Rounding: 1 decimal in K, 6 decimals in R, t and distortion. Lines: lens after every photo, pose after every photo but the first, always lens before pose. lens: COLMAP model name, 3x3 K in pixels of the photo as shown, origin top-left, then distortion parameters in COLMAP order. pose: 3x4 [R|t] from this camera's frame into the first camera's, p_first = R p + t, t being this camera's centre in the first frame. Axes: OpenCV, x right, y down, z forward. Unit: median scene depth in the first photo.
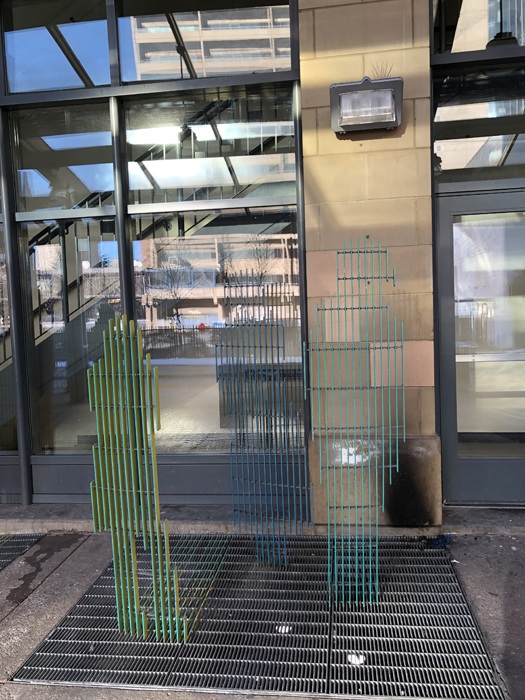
lens RADIAL K [[568.6, 0, 262.5], [0, 568.6, 350.0], [0, 0, 1]] dist [0.008880, -0.004958]
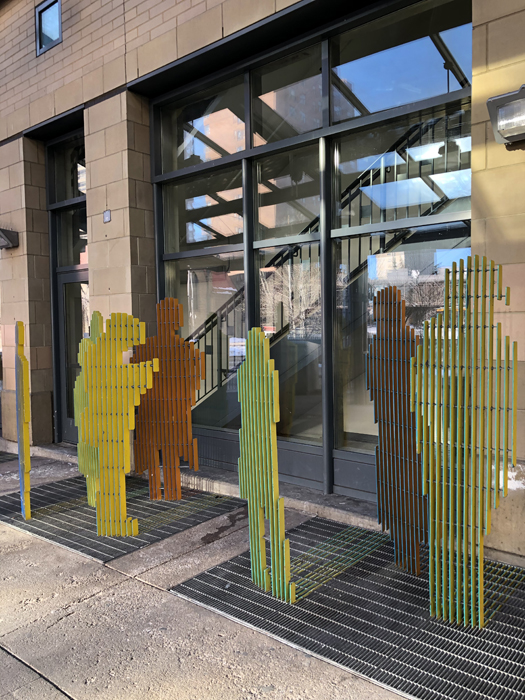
lens RADIAL K [[567.7, 0, 262.5], [0, 567.7, 350.0], [0, 0, 1]] dist [0.045268, -0.010781]
pose [[0.838128, 0.049699, -0.543205, 0.330291], [-0.055822, 0.998427, 0.005219, -0.013285], [0.542610, 0.025949, 0.839584, -0.037784]]
